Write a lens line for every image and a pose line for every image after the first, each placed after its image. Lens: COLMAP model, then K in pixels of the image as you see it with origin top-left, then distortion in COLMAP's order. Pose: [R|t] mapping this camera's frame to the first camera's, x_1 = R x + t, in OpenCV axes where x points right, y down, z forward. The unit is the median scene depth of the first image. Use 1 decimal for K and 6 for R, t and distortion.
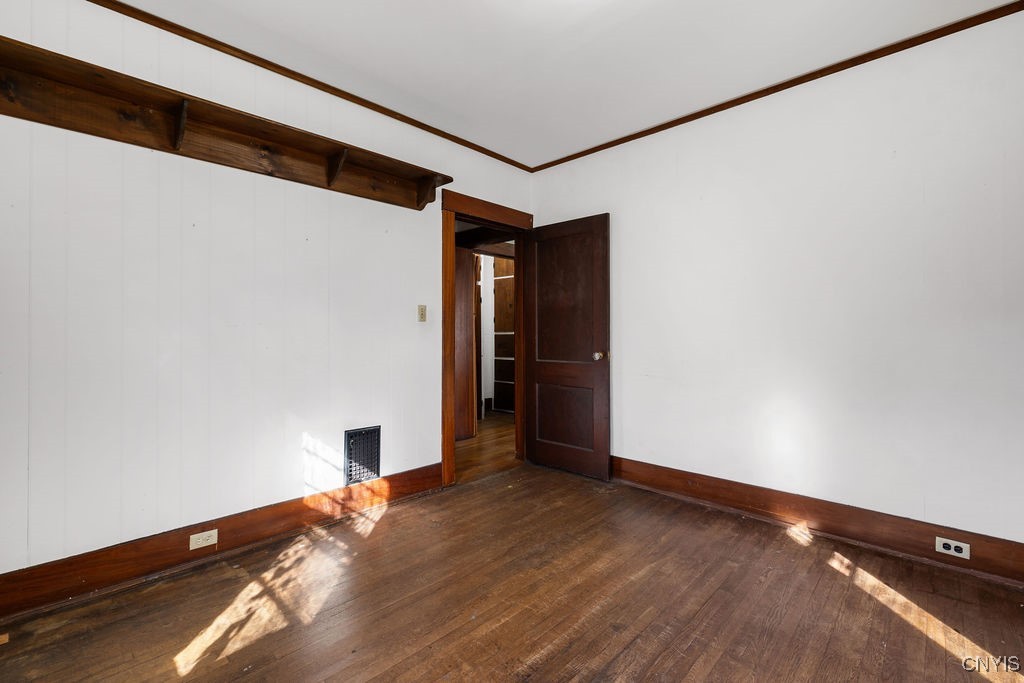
lens RADIAL K [[446.9, 0, 505.7], [0, 446.9, 330.9], [0, 0, 1]] dist [-0.006910, 0.002953]
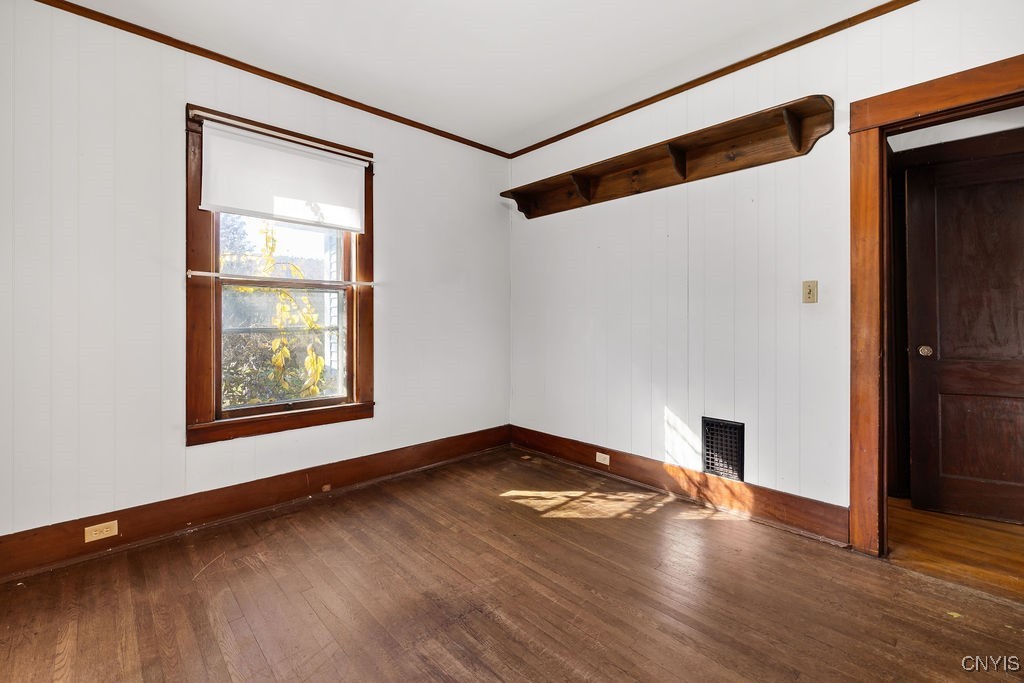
lens RADIAL K [[446.9, 0, 511.6], [0, 446.9, 324.2], [0, 0, 1]] dist [-0.006910, 0.002953]
pose [[-0.039054, 0.008080, -0.999204, 0.789830], [0.002689, 0.999965, 0.007981, 0.009133], [0.999233, -0.002375, -0.039075, 0.737884]]
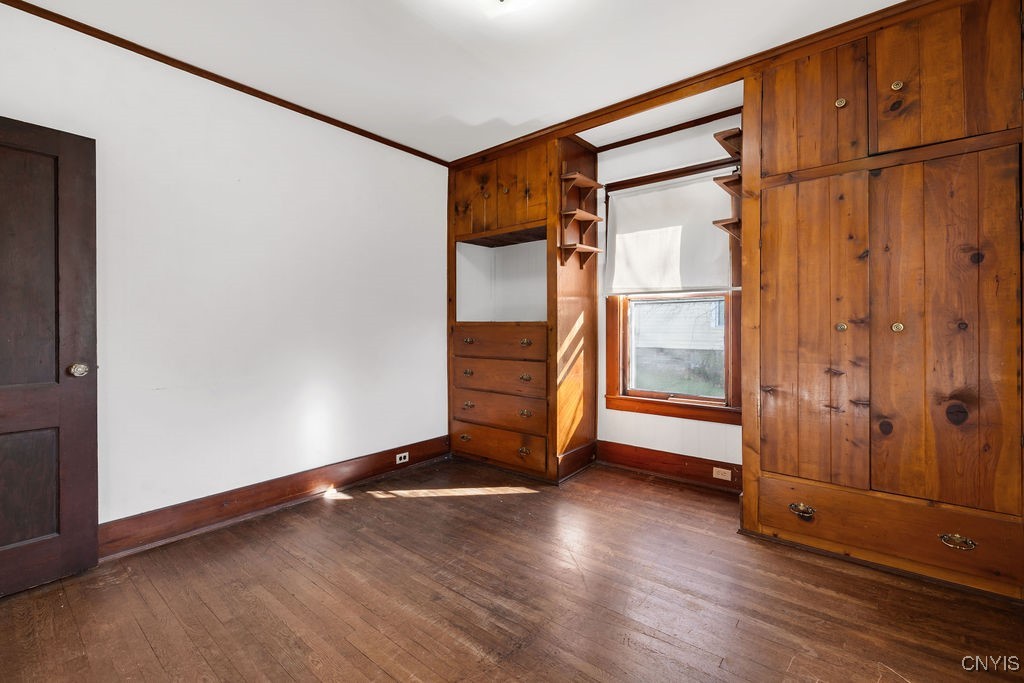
lens RADIAL K [[446.9, 0, 505.6], [0, 446.9, 326.3], [0, 0, 1]] dist [-0.006910, 0.002953]
pose [[-0.079890, 0.005982, 0.996786, -0.654379], [0.006106, 0.999966, -0.005511, 0.004775], [-0.996785, 0.005646, -0.079924, 0.697010]]
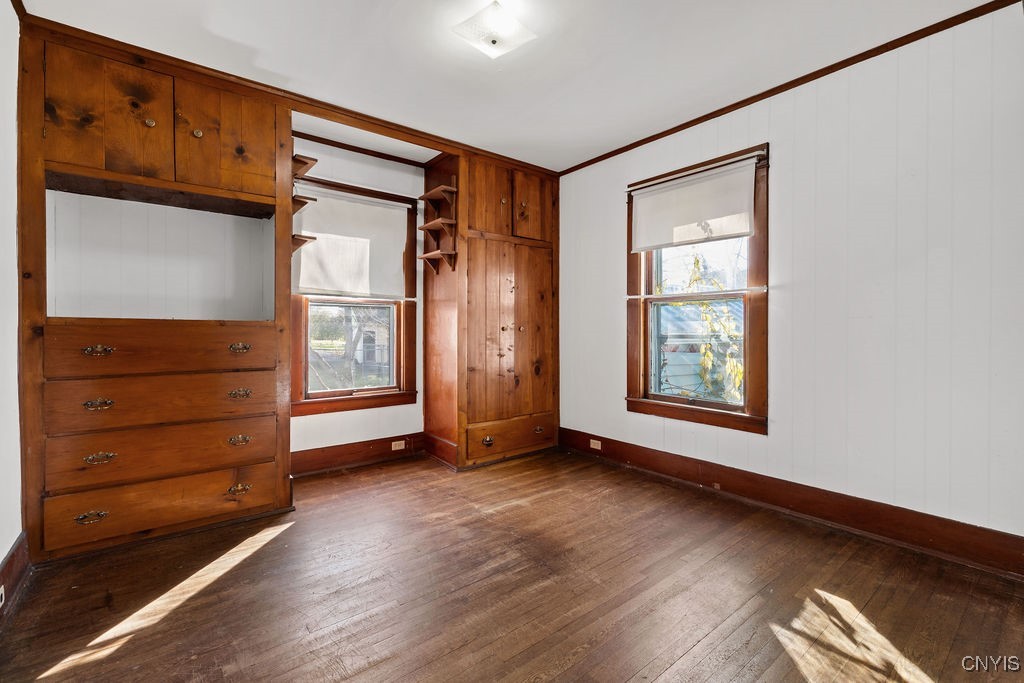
lens RADIAL K [[446.9, 0, 512.2], [0, 446.9, 333.1], [0, 0, 1]] dist [-0.006910, 0.002953]
pose [[-0.992420, 0.003166, 0.122850, -0.002434], [0.004430, 0.999940, 0.010019, 0.005532], [-0.122811, 0.010487, -0.992375, 1.562659]]
